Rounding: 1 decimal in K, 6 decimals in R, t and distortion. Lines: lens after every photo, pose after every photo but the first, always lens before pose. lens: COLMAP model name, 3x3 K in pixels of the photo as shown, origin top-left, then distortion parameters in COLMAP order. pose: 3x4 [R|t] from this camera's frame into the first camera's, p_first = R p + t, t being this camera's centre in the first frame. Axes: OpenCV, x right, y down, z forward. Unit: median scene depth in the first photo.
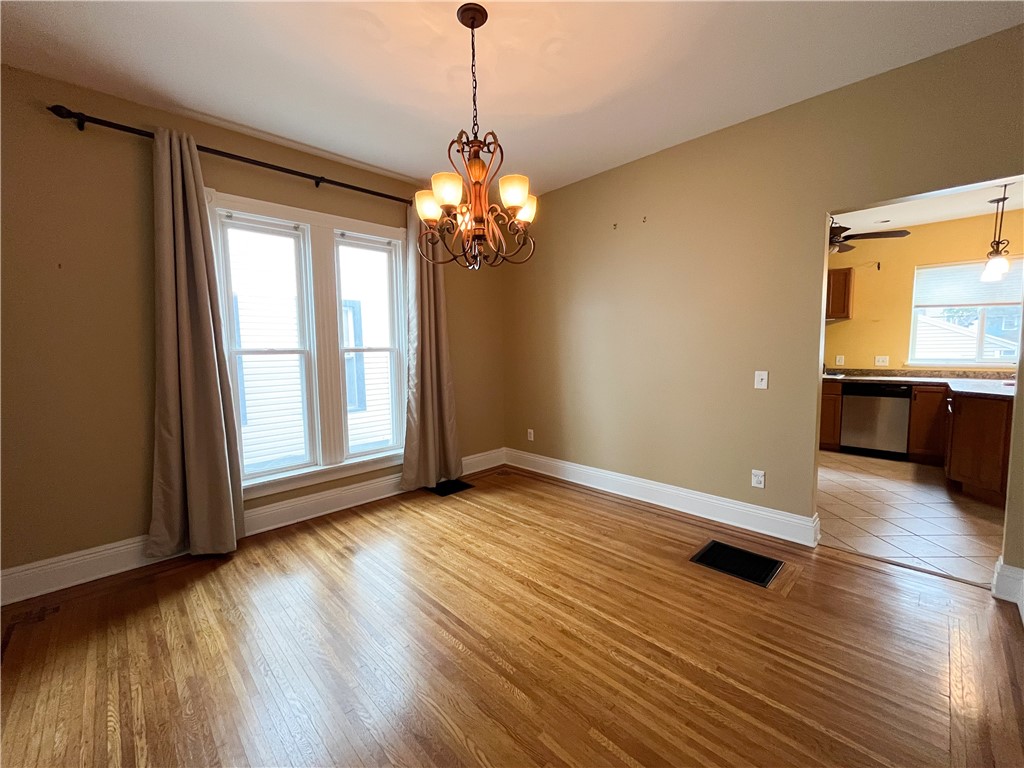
lens RADIAL K [[413.0, 0, 509.2], [0, 413.0, 383.6], [0, 0, 1]] dist [-0.001666, 0.000215]
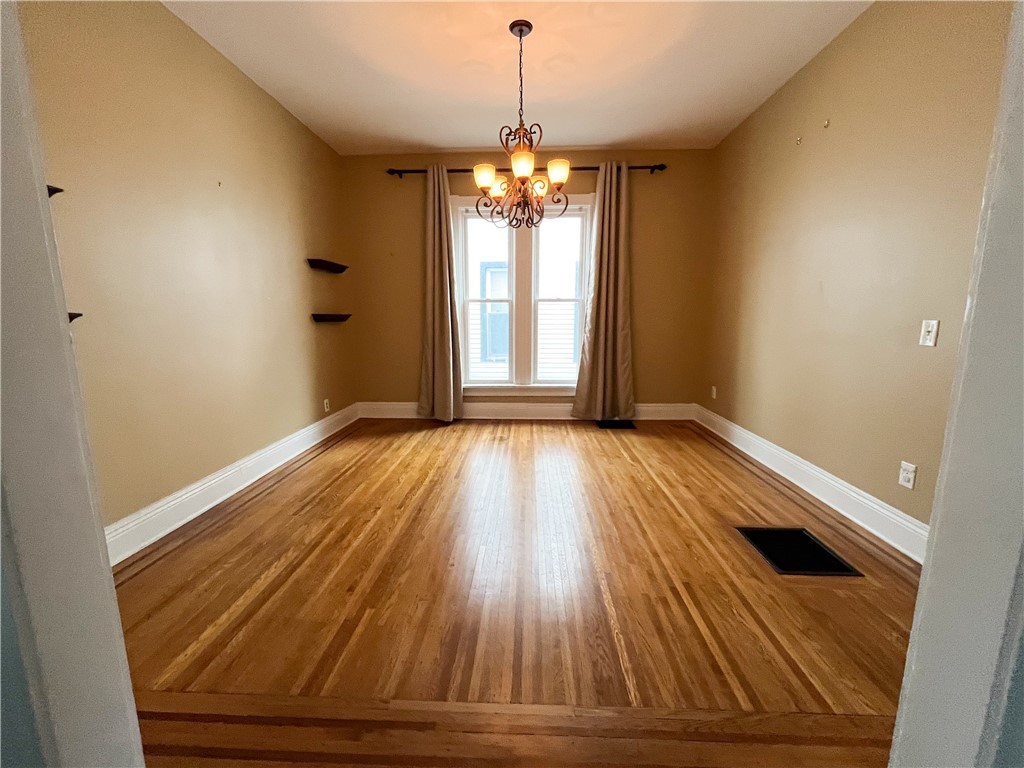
lens RADIAL K [[413.0, 0, 509.2], [0, 413.0, 383.6], [0, 0, 1]] dist [-0.001666, 0.000215]
pose [[0.689854, 0.132379, -0.711742, 0.569761], [-0.069826, 0.990723, 0.116589, 0.038771], [0.720573, -0.030731, 0.692698, 0.025429]]
